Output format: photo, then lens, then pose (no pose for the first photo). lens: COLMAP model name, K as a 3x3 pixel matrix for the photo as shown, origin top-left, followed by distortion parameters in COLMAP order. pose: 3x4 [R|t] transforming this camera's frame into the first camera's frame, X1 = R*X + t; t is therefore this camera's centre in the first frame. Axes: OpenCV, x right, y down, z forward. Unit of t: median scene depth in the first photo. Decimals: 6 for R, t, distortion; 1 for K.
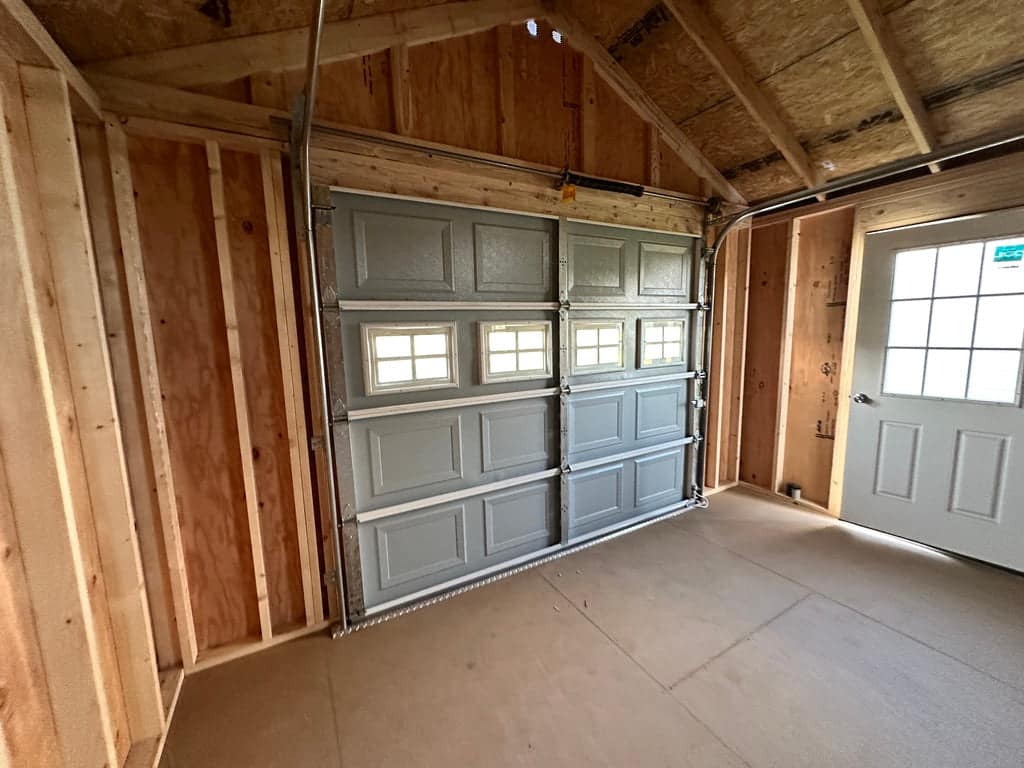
lens RADIAL K [[405.0, 0, 513.5], [0, 405.0, 381.4], [0, 0, 1]] dist [-0.001218, -0.000090]
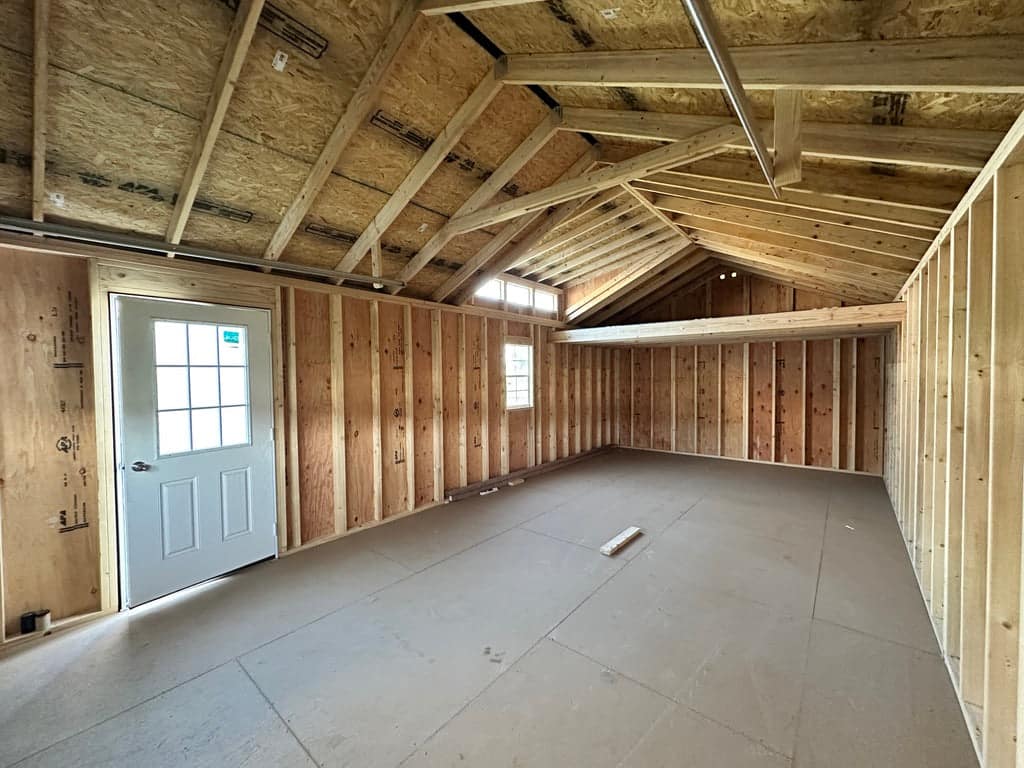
lens RADIAL K [[405.7, 0, 511.2], [0, 405.7, 384.0], [0, 0, 1]] dist [0.000164, 0.000546]
pose [[-0.352731, 0.006828, 0.935700, -0.352847], [0.140056, 0.989094, 0.045579, -0.073807], [-0.925184, 0.147127, -0.349840, 0.529348]]
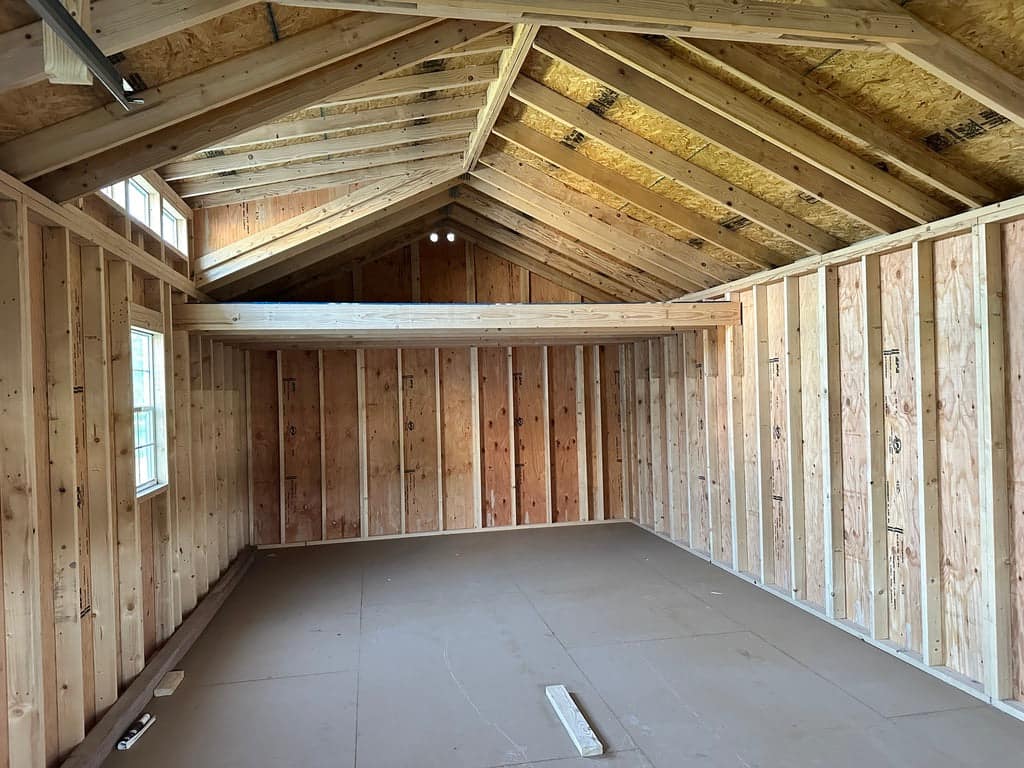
lens RADIAL K [[711.7, 0, 512.7], [0, 711.7, 388.5], [0, 0, 1]] dist [0.075754, -0.085163]
pose [[-0.946599, 0.054336, 0.317801, 0.488667], [0.095762, 0.988598, 0.116209, -0.160087], [-0.307863, 0.140437, -0.941009, 0.920757]]
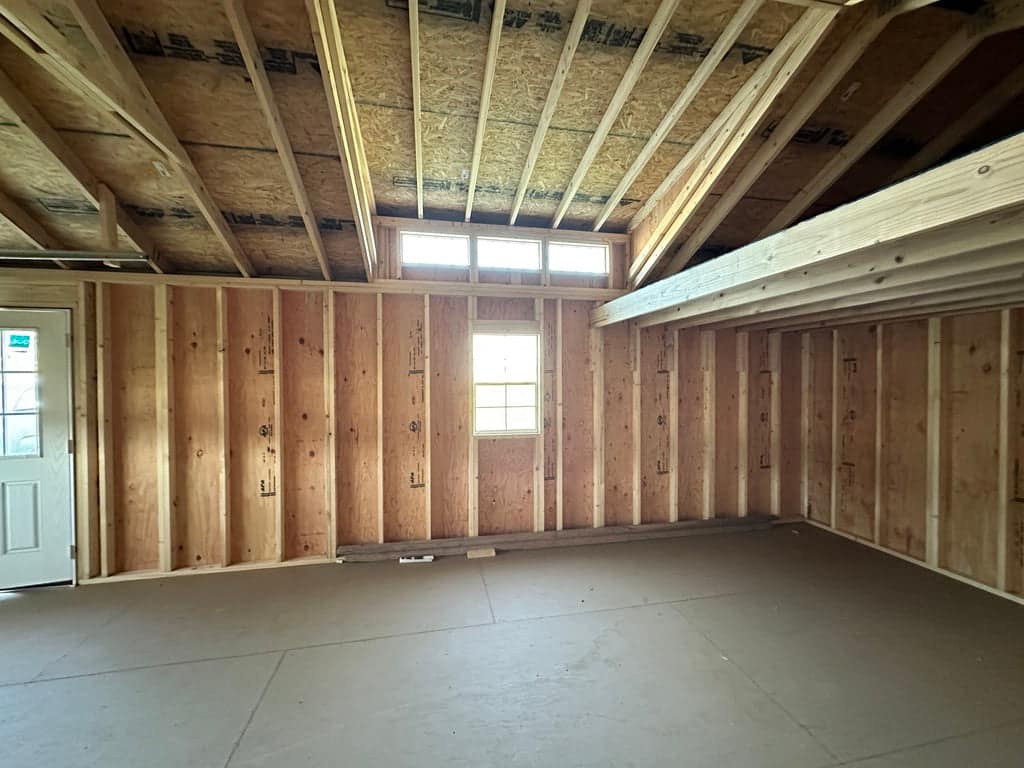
lens RADIAL K [[405.7, 0, 510.3], [0, 405.7, 383.5], [0, 0, 1]] dist [0.000164, 0.000546]
pose [[0.315780, 0.012184, 0.948754, 0.405776], [0.118672, 0.991559, -0.052232, 0.066468], [-0.941382, 0.129084, 0.311668, -0.763268]]
